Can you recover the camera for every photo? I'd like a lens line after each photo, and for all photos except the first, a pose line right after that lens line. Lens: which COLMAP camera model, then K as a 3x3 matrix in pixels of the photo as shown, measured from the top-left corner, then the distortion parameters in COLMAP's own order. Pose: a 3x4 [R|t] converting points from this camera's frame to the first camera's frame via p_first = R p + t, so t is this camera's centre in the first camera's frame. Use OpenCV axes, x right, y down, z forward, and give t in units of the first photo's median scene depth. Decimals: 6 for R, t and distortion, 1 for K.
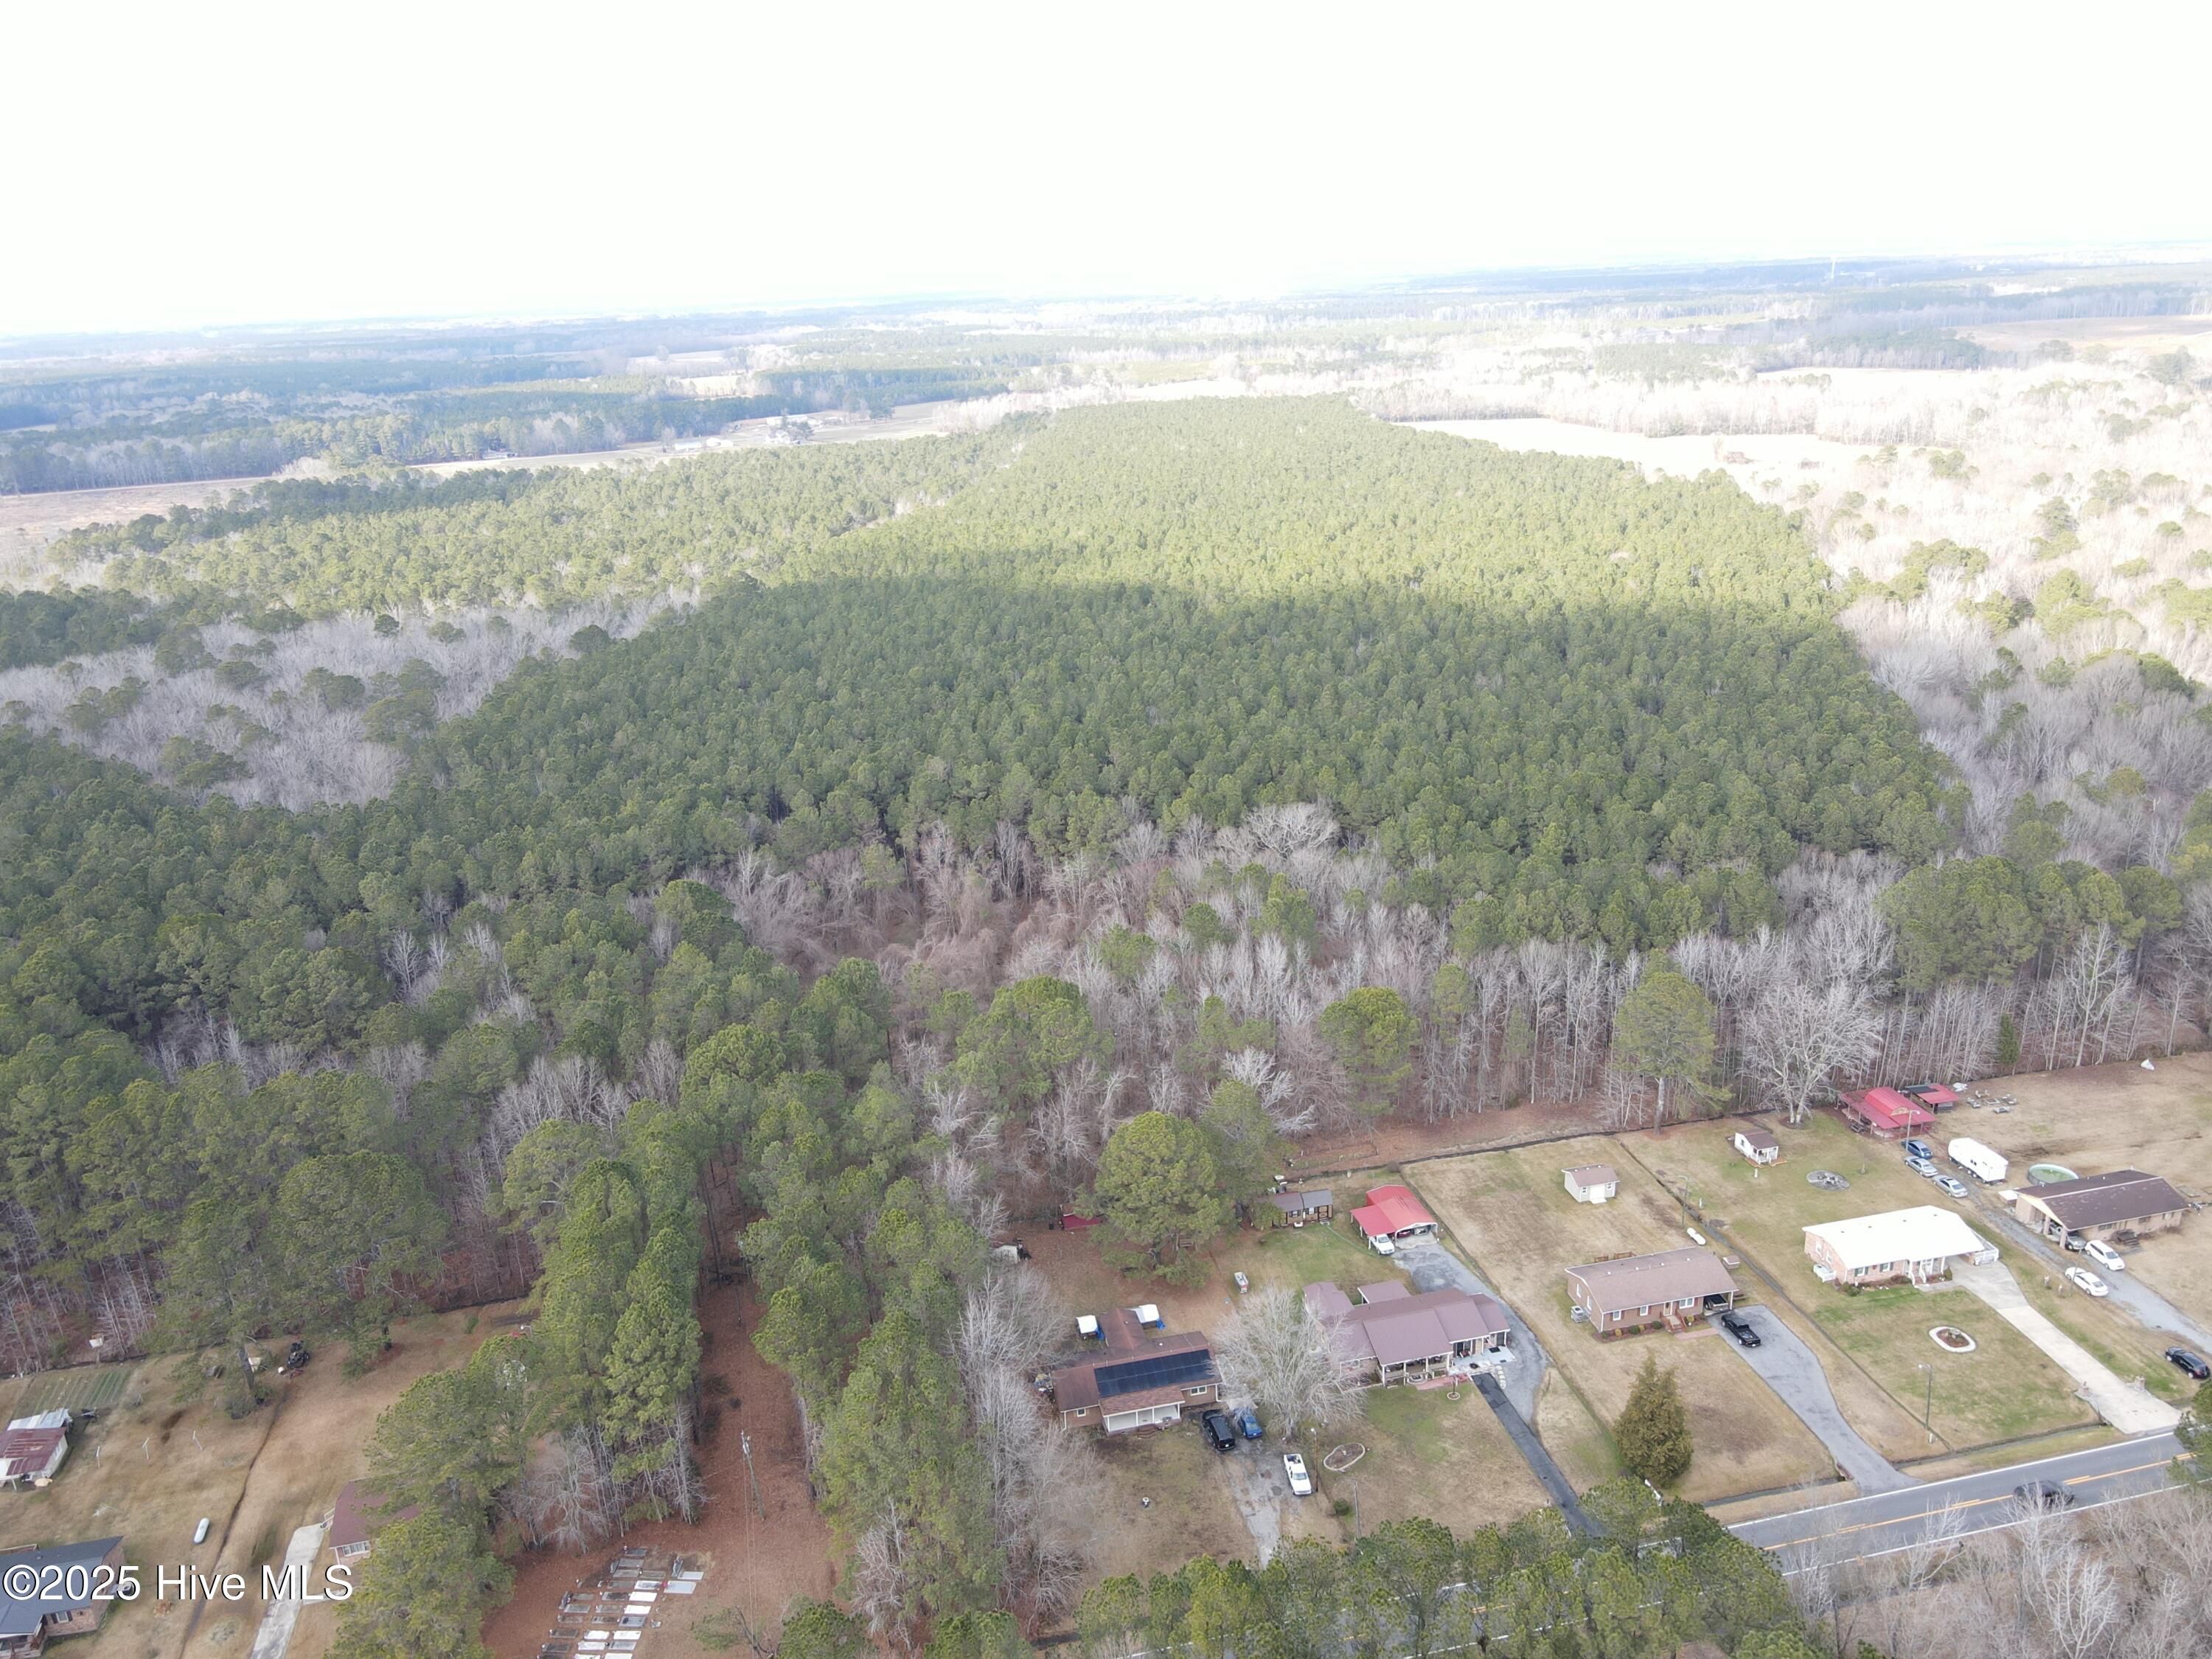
lens RADIAL K [[1624.4, 0, 1096.6], [0, 1624.4, 832.3], [0, 0, 1]] dist [-0.000516, 0.033158]
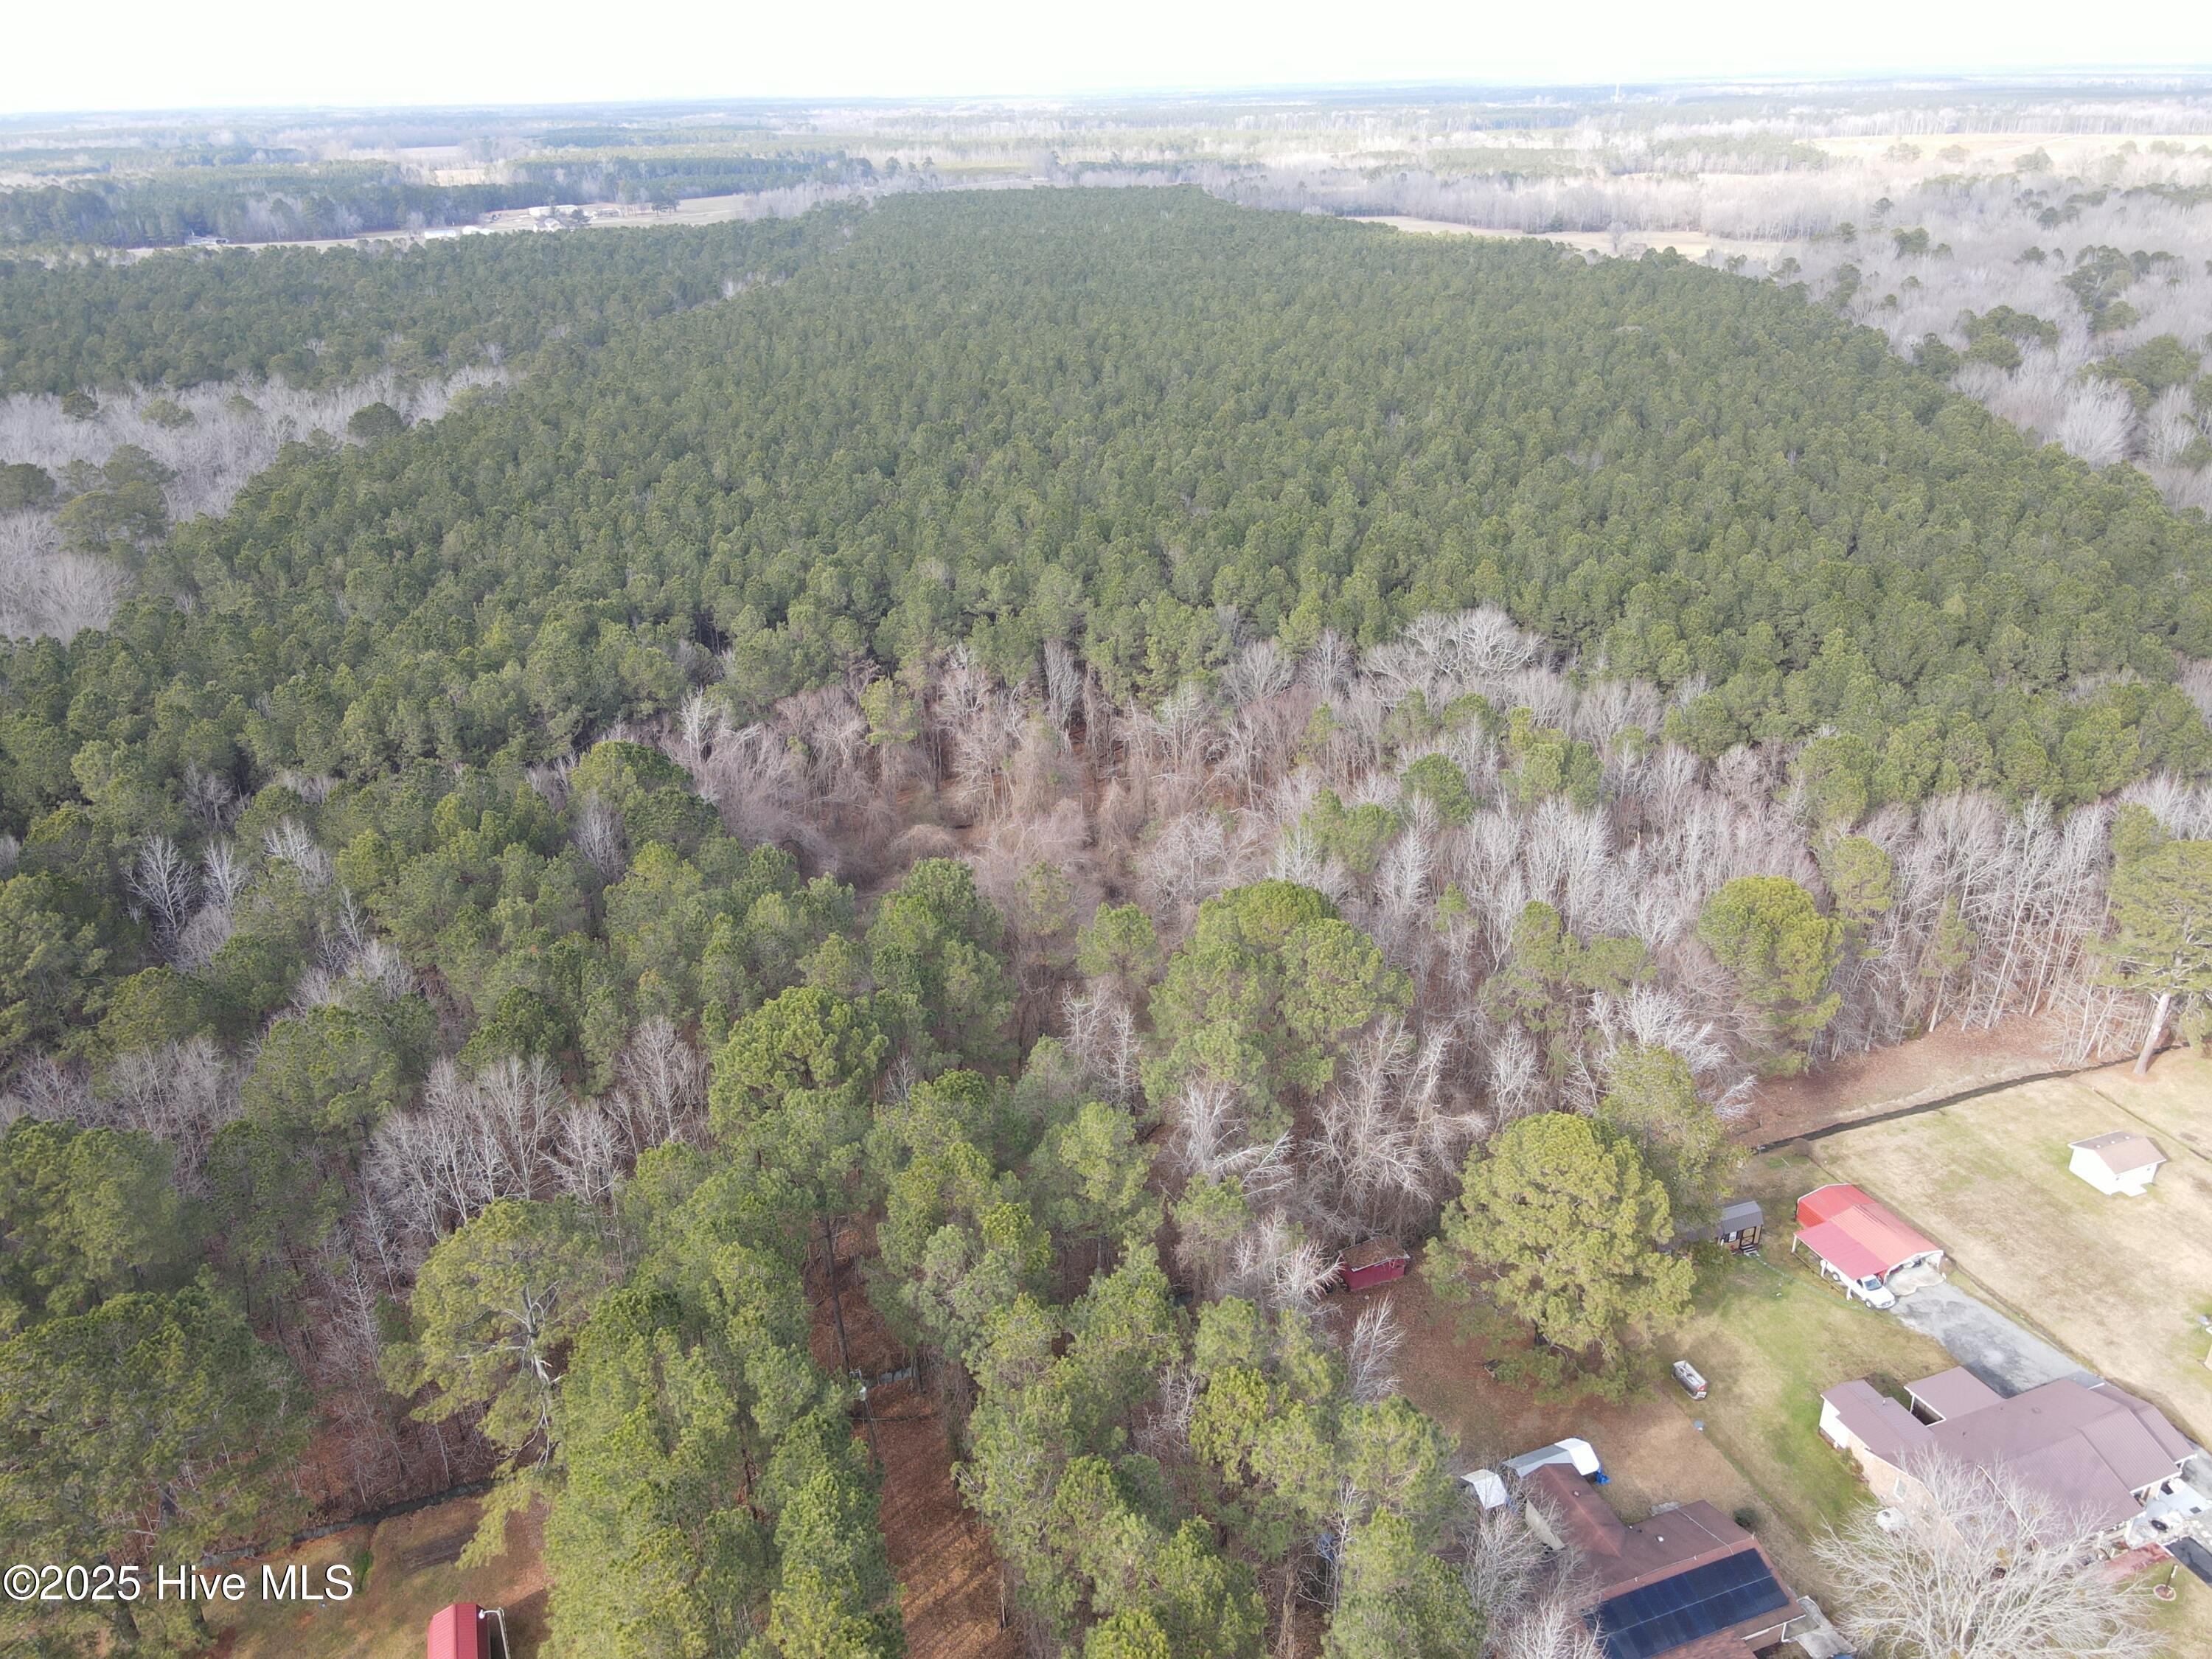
lens RADIAL K [[1624.4, 0, 1096.6], [0, 1624.4, 832.3], [0, 0, 1]] dist [-0.000516, 0.033158]
pose [[0.990556, -0.034750, 0.132631, -0.142613], [0.021931, 0.995051, 0.096913, 0.006895], [-0.135343, -0.093089, 0.986416, 0.314817]]
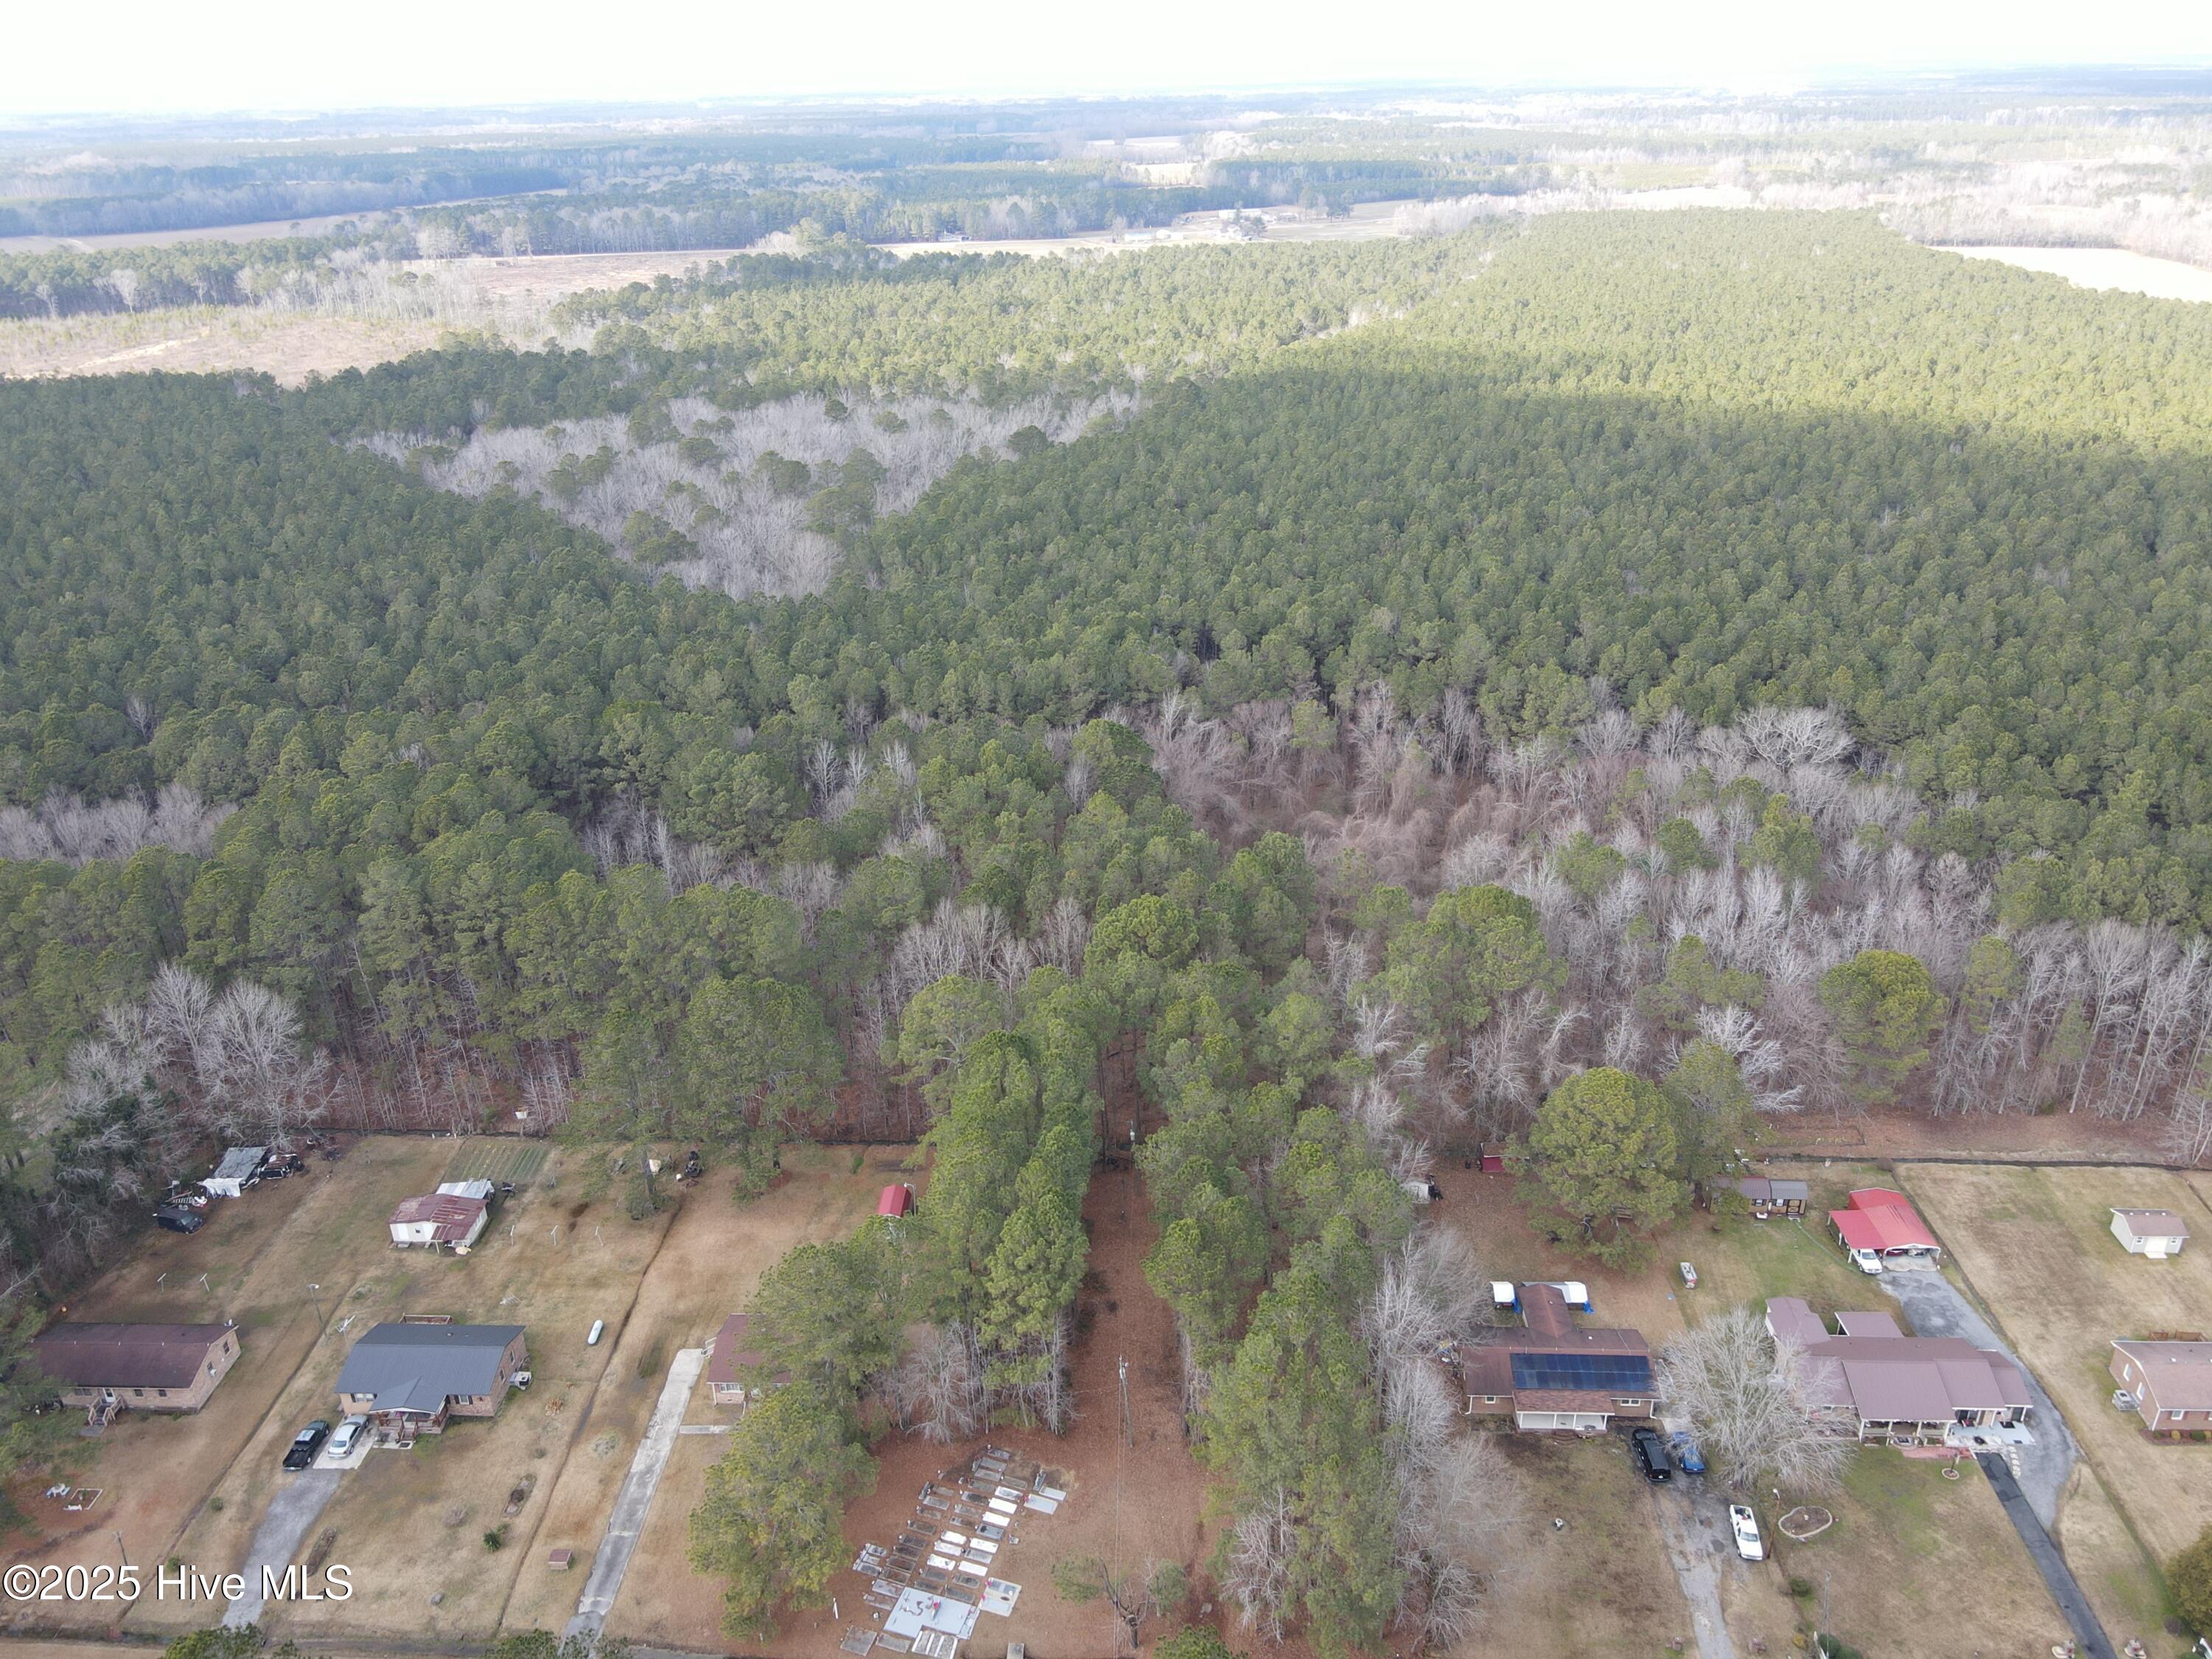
lens RADIAL K [[1624.4, 0, 1096.6], [0, 1624.4, 832.3], [0, 0, 1]] dist [-0.000516, 0.033158]
pose [[0.965199, 0.131016, -0.226333, -0.034741], [-0.104550, 0.986600, 0.125256, -0.022193], [0.239710, -0.097234, 0.965963, 0.076183]]
